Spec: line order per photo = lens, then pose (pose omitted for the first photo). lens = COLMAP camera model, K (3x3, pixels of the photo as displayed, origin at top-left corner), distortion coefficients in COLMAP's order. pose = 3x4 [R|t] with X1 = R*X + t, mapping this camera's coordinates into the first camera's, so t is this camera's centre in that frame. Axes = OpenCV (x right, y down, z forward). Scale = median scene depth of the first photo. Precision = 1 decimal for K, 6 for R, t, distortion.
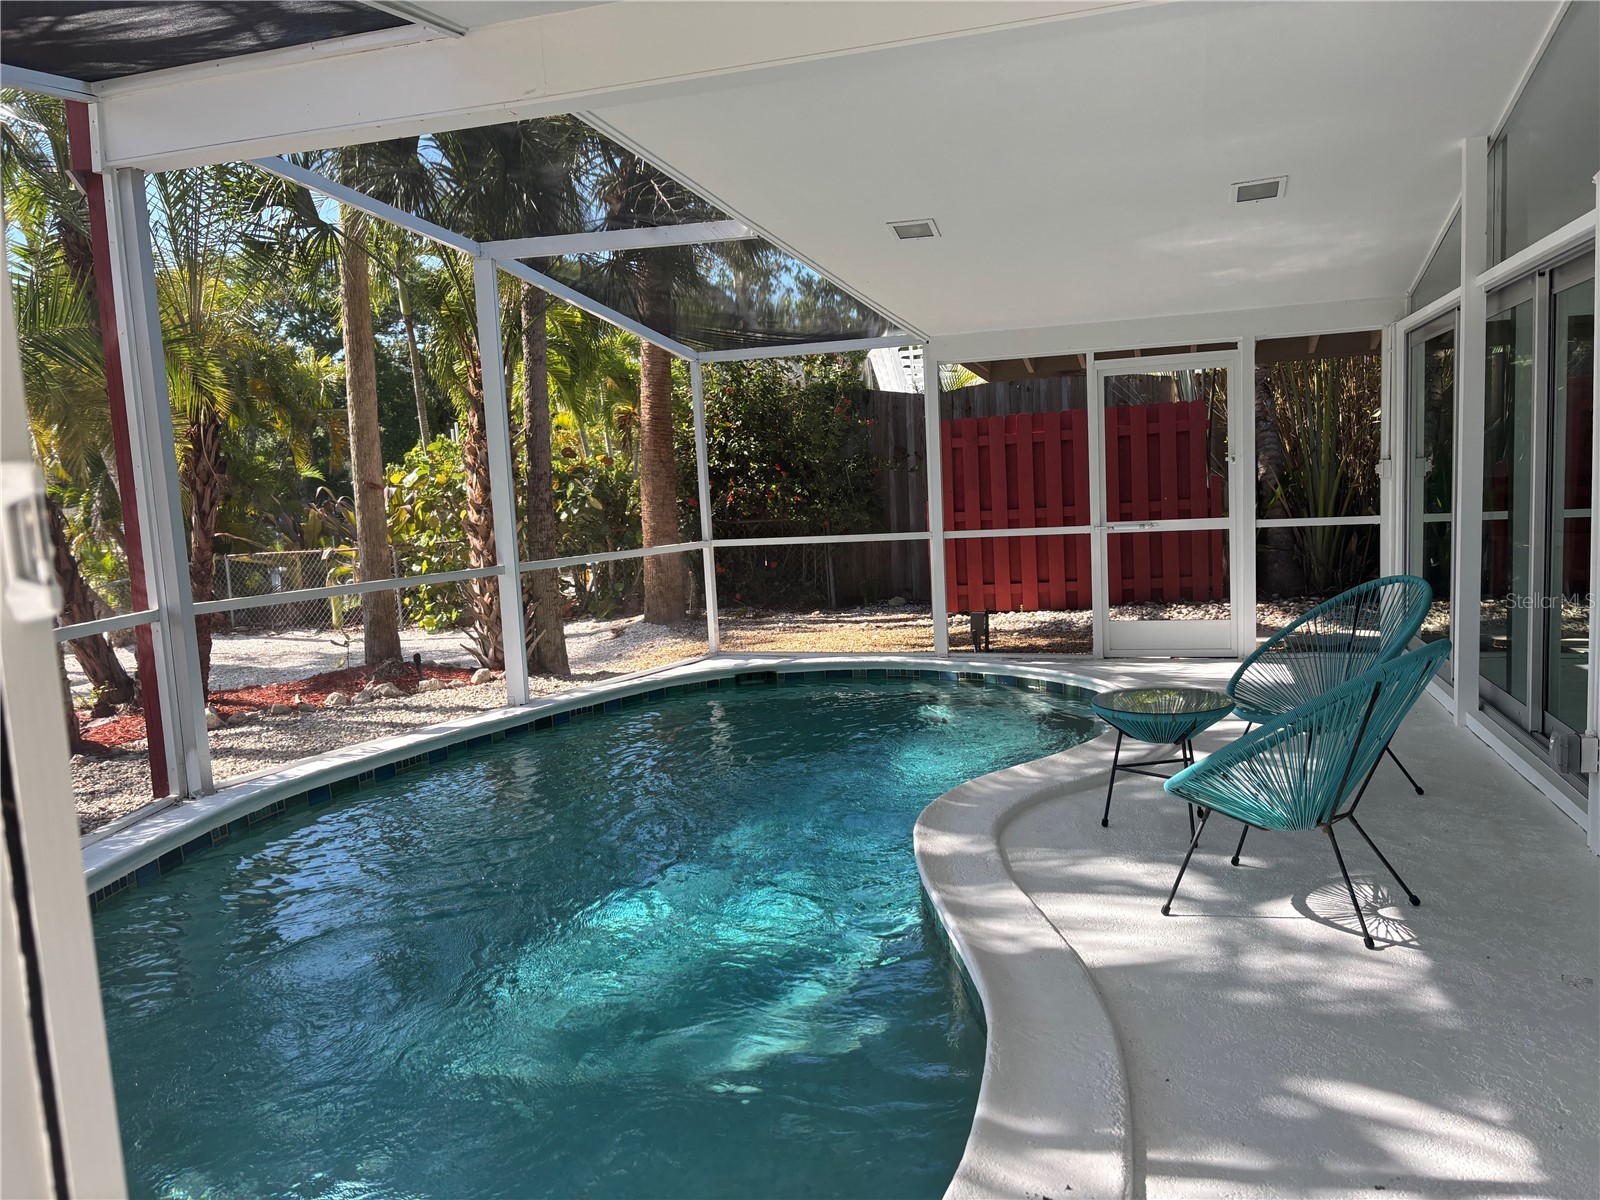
lens RADIAL K [[1202.1, 0, 803.2], [0, 1202.1, 610.9], [0, 0, 1]] dist [0.084906, -0.206524]
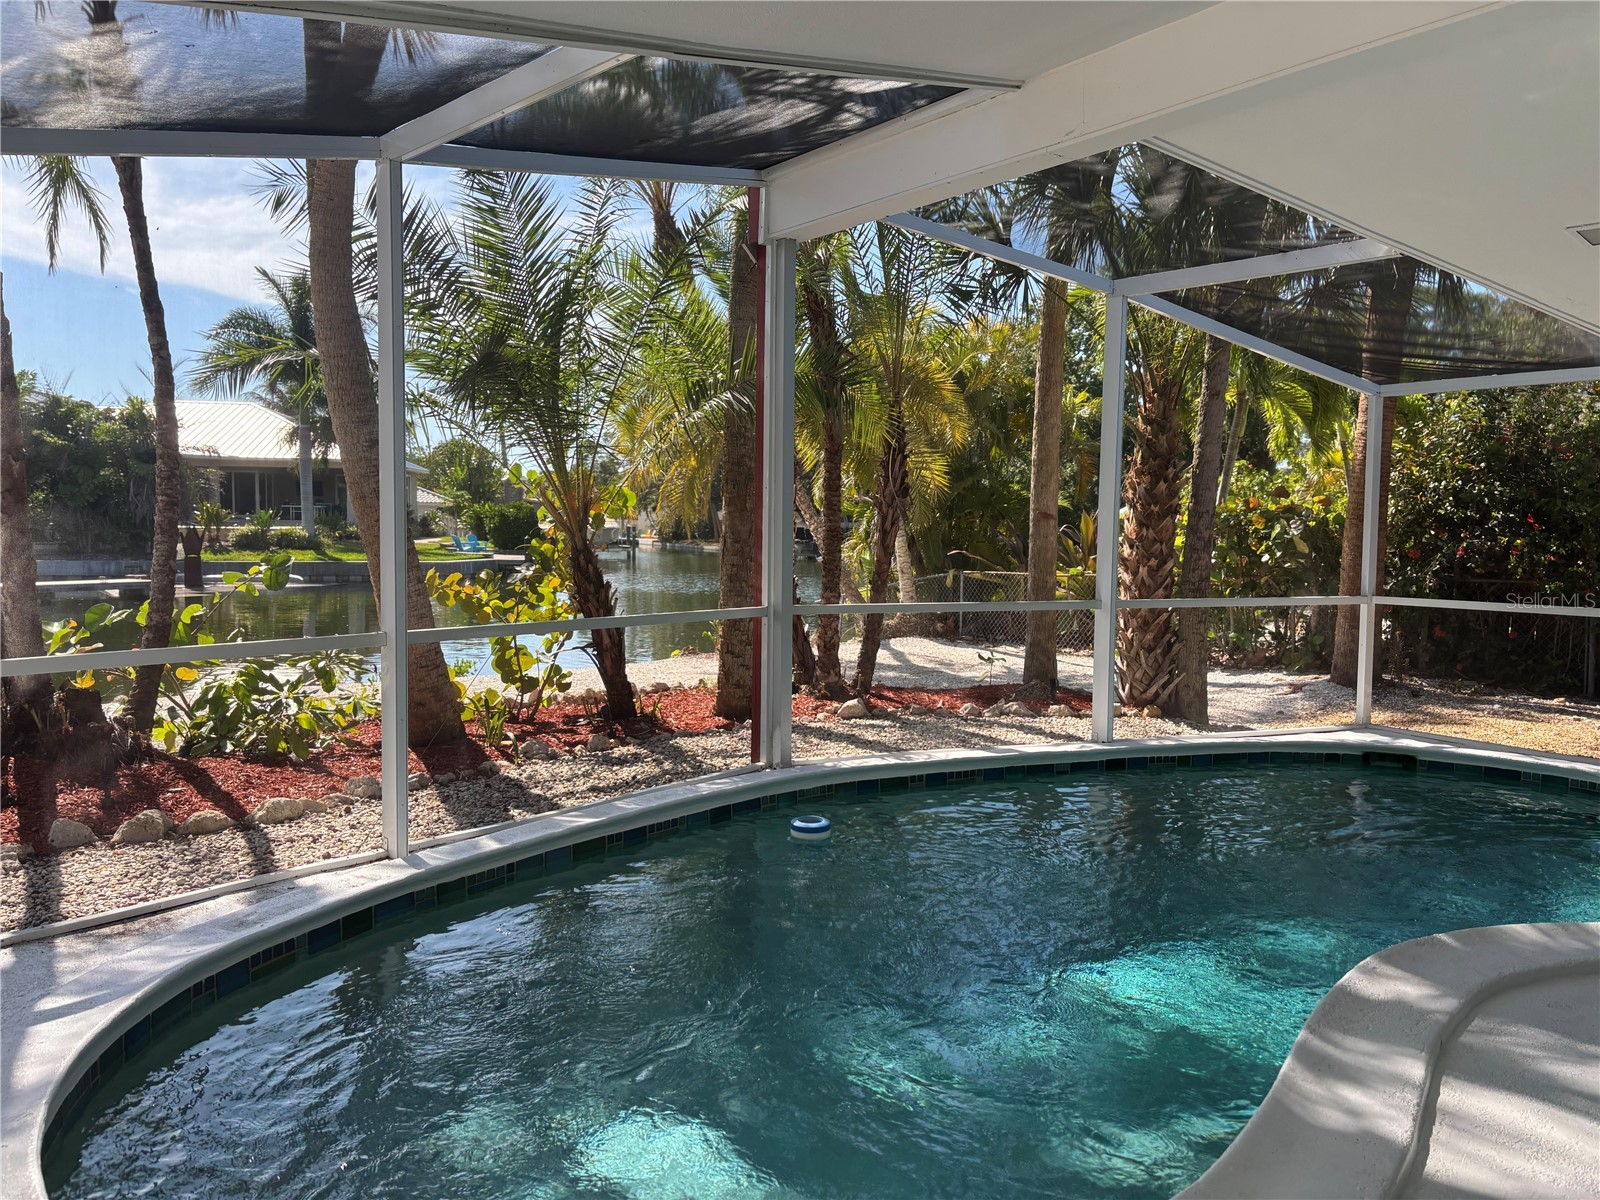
lens RADIAL K [[1213.7, 0, 799.0], [0, 1213.7, 590.0], [0, 0, 1]] dist [0.029090, -0.005364]
pose [[0.785737, 0.091848, -0.611703, 0.133782], [-0.118769, 0.992916, -0.003471, -0.010168], [0.607051, 0.075378, 0.791080, 0.039548]]
